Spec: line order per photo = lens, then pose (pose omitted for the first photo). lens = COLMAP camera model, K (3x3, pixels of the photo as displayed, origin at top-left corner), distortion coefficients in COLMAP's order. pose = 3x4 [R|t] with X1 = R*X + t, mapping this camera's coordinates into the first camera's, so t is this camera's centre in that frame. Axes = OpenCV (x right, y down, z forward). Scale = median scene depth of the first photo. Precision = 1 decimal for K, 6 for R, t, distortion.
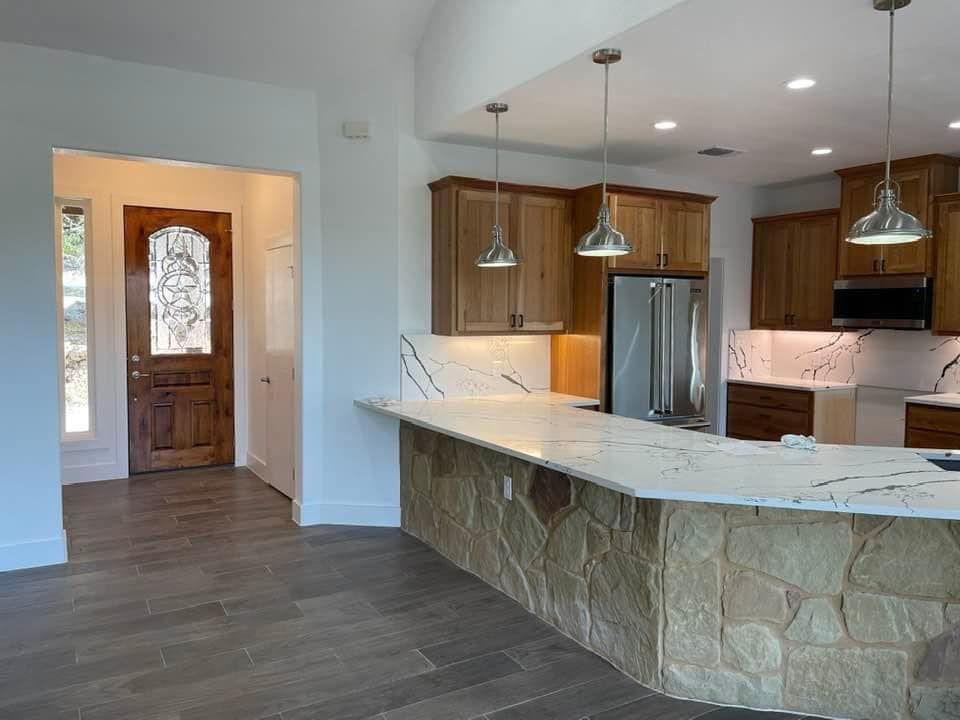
lens RADIAL K [[726.5, 0, 483.8], [0, 726.5, 358.4], [0, 0, 1]] dist [0.025922, -0.034511]
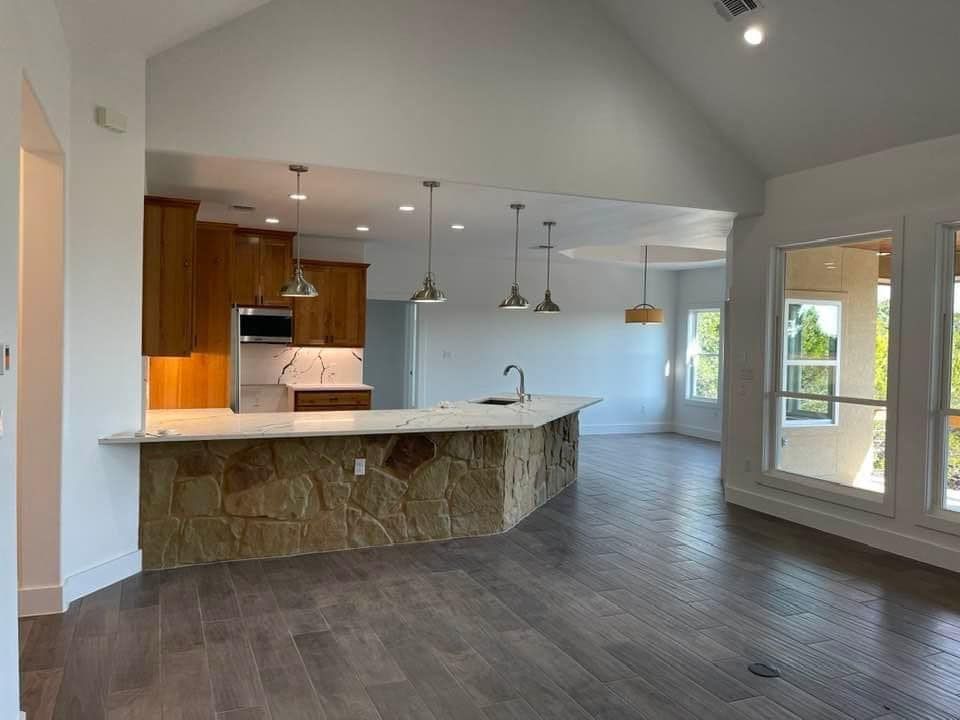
lens RADIAL K [[726.5, 0, 480.8], [0, 726.5, 359.9], [0, 0, 1]] dist [0.025922, -0.034511]
pose [[0.114929, -0.039588, 0.992585, -1.356253], [0.047999, 0.998260, 0.034256, -0.059181], [-0.992213, 0.043706, 0.116629, 0.654189]]
